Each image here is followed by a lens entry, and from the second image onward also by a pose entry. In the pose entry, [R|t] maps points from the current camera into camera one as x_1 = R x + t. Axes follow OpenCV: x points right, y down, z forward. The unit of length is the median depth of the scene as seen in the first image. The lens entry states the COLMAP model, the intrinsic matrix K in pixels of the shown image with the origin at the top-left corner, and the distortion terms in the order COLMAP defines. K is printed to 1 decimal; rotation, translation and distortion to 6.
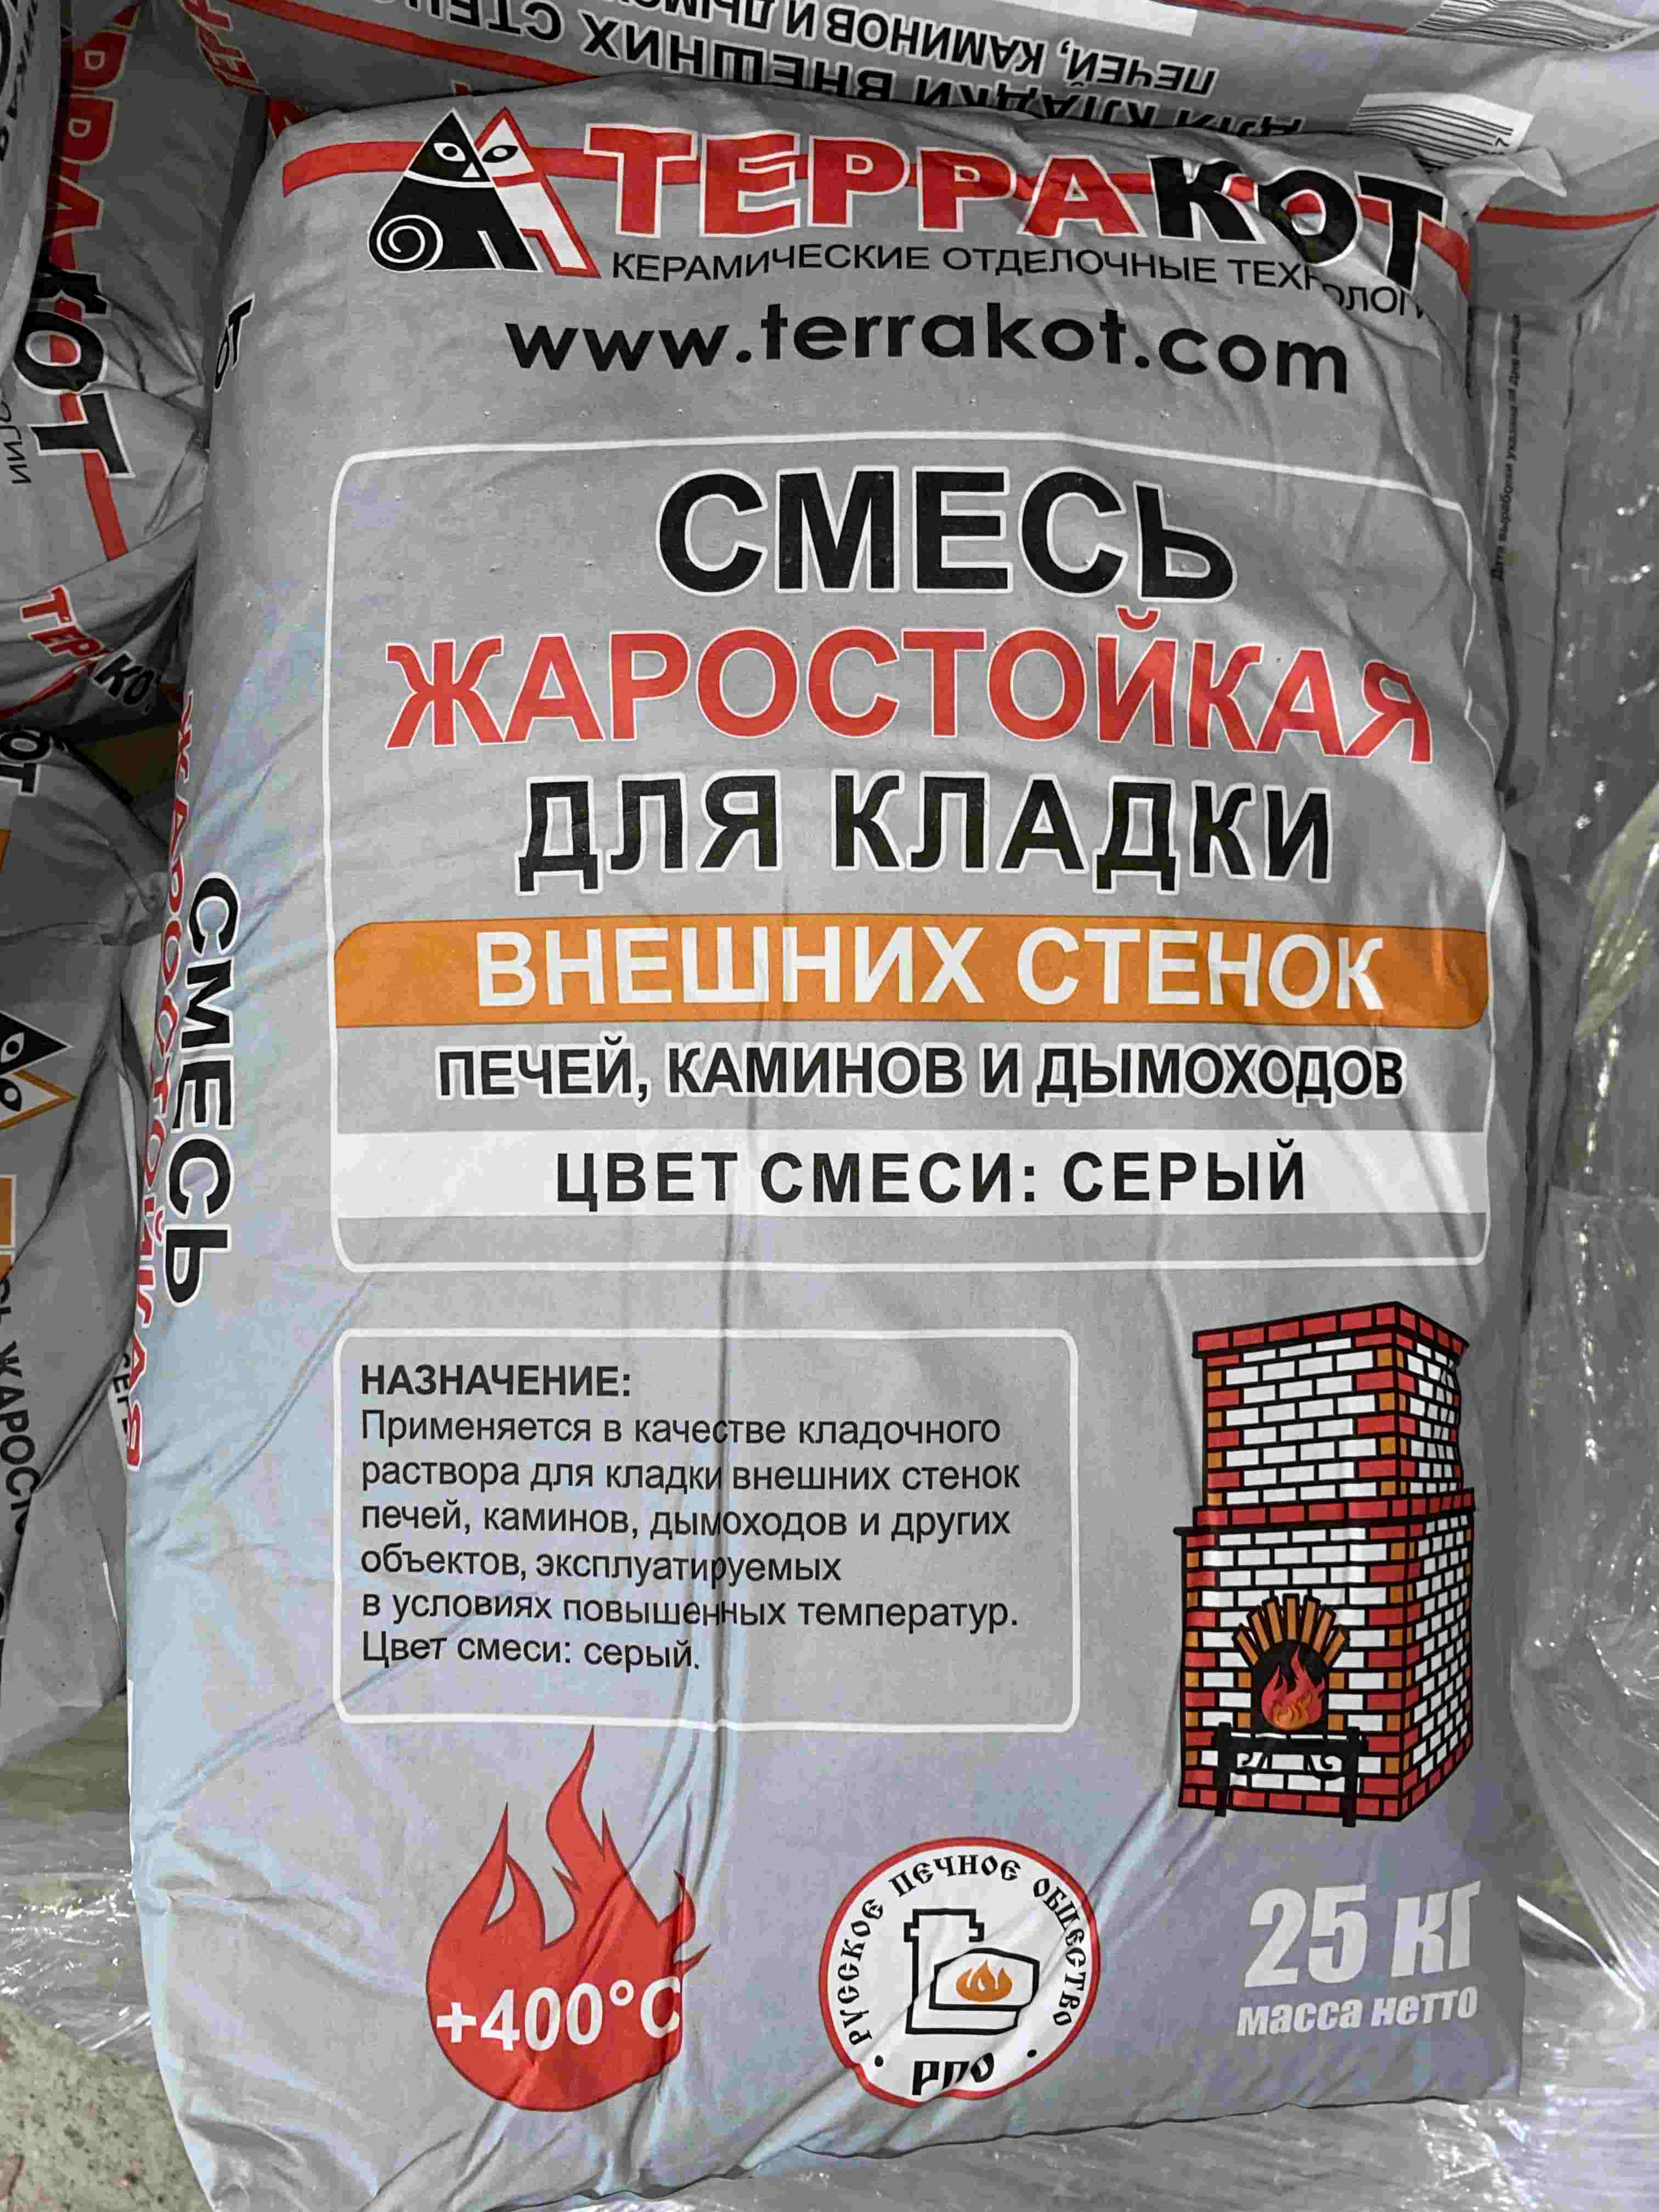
lens RADIAL K [[1680.7, 0, 843.8], [0, 1680.7, 1100.8], [0, 0, 1]] dist [0.075185, -0.146720]
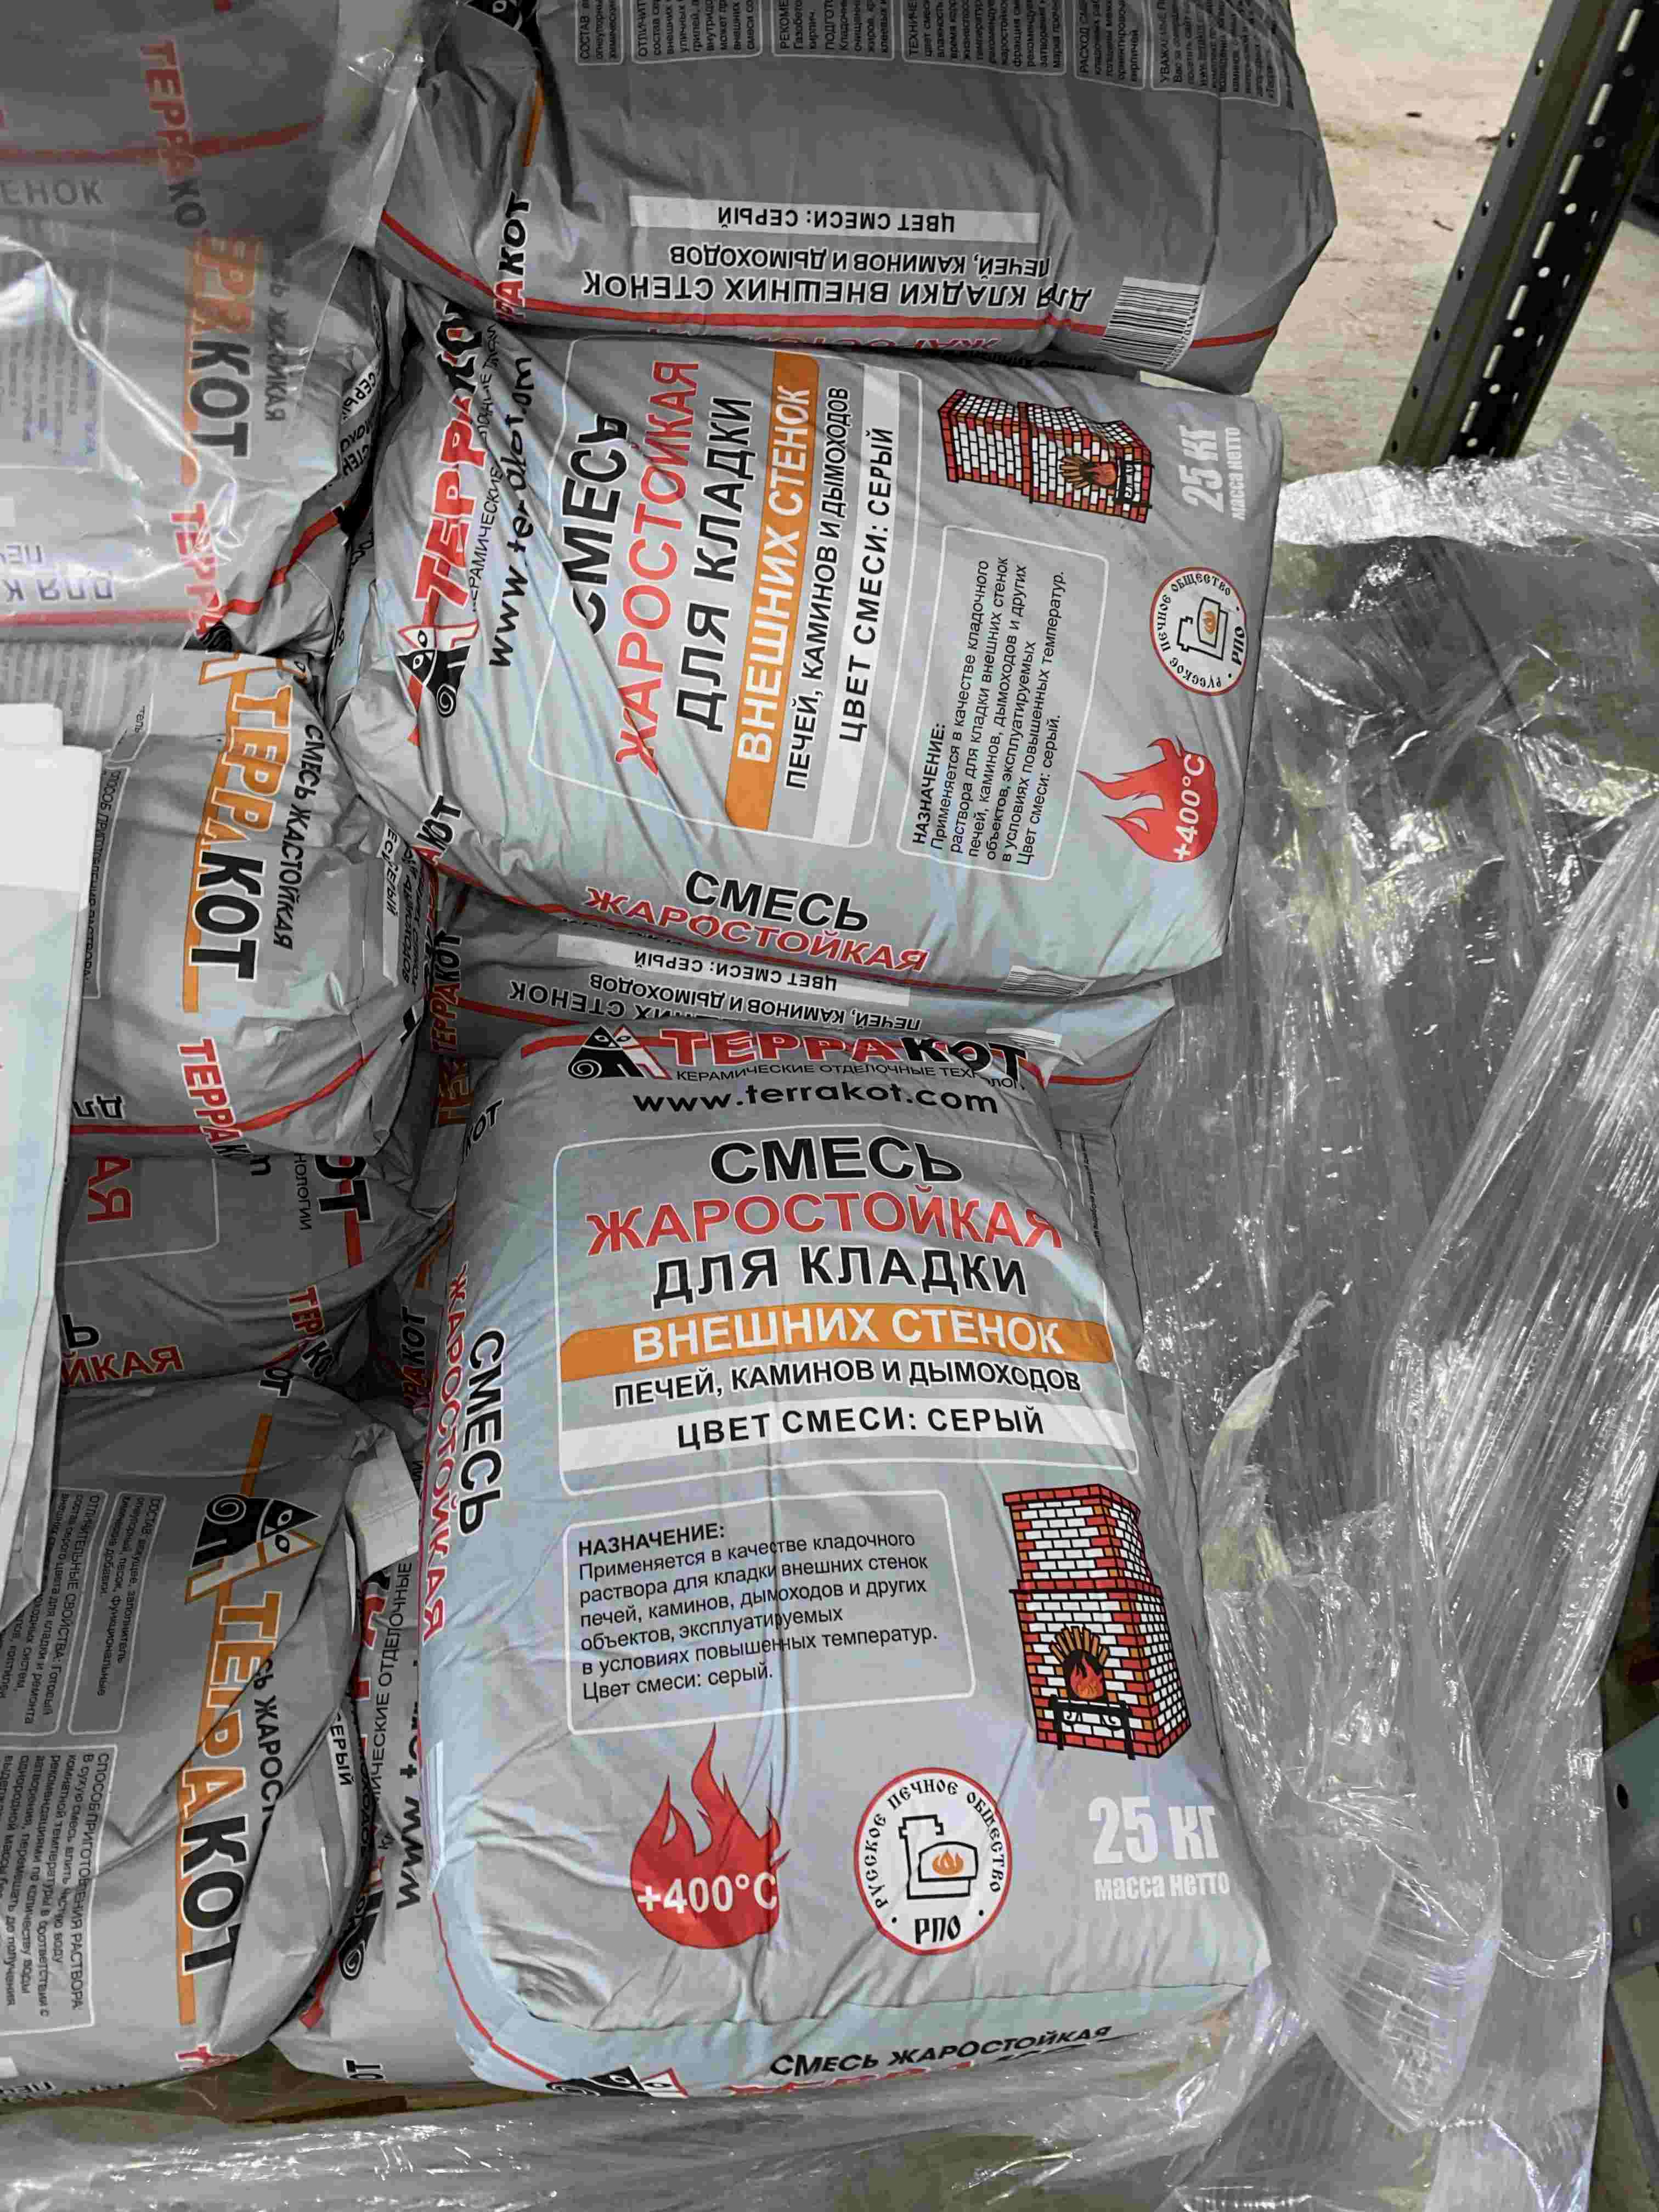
lens RADIAL K [[1646.8, 0, 829.5], [0, 1646.8, 1106.0], [0, 0, 1]] dist [0.137687, -0.330204]
pose [[0.988110, -0.025322, 0.151651, -0.279700], [0.107848, 0.817141, -0.566260, 0.850099], [-0.109581, 0.575882, 0.810155, -0.829236]]
